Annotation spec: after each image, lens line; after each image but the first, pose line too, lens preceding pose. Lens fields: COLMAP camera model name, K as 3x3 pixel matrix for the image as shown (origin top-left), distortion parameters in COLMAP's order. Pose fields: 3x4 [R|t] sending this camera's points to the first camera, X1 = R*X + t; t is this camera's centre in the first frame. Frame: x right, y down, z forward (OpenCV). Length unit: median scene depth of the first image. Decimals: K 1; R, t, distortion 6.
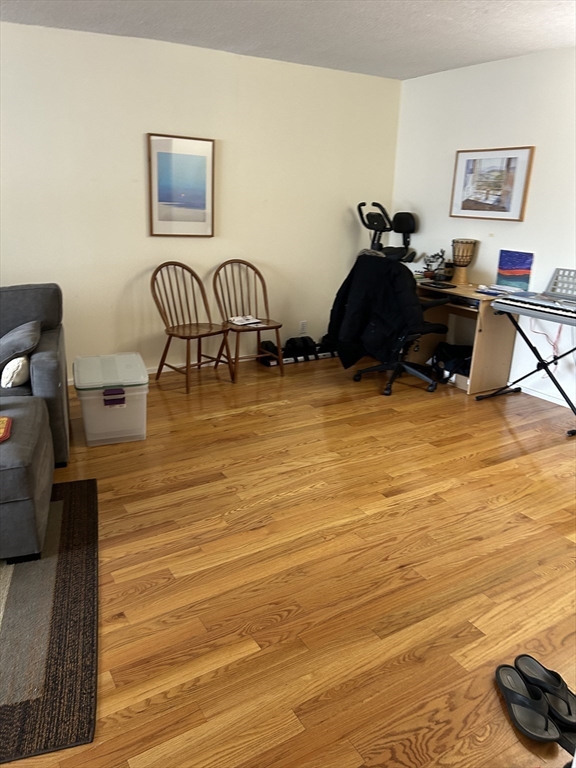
lens RADIAL K [[575.7, 0, 291.5], [0, 575.7, 391.7], [0, 0, 1]] dist [0.078847, -0.114595]
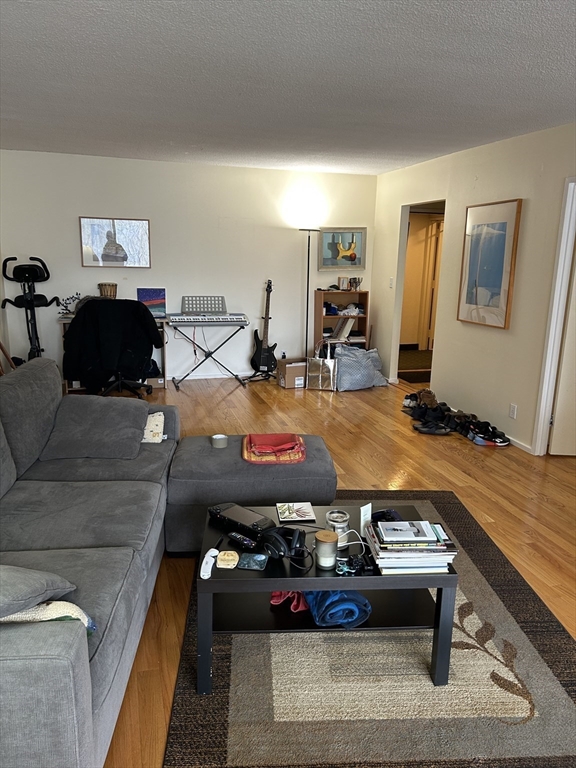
lens RADIAL K [[575.7, 0, 291.5], [0, 575.7, 391.7], [0, 0, 1]] dist [0.078847, -0.114595]
pose [[0.246618, -0.248060, 0.936827, -0.968518], [0.298396, 0.939158, 0.170125, -0.139863], [-0.922030, 0.237590, 0.305634, 0.290648]]
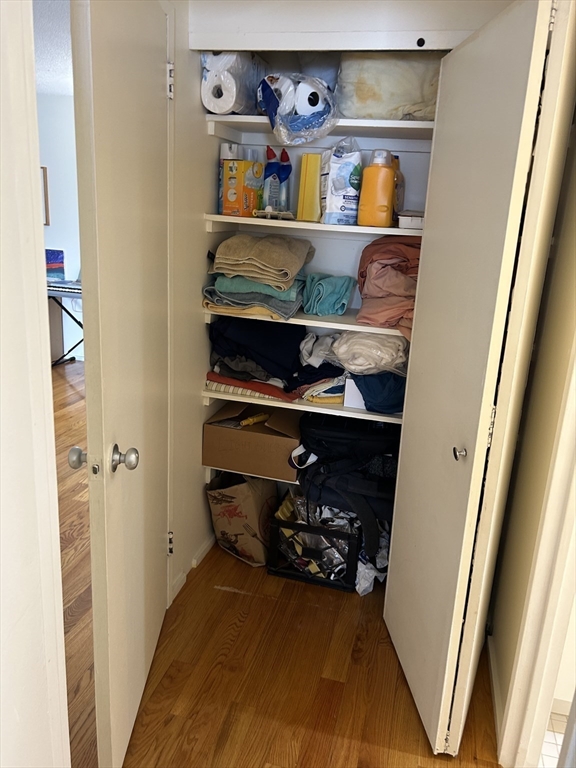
lens RADIAL K [[591.3, 0, 295.7], [0, 591.3, 384.4], [0, 0, 1]] dist [0.009112, 0.003336]
pose [[0.716351, -0.159503, 0.679264, -0.141449], [0.181878, 0.982551, 0.038912, 0.089581], [-0.673618, 0.095669, 0.732862, -0.252890]]
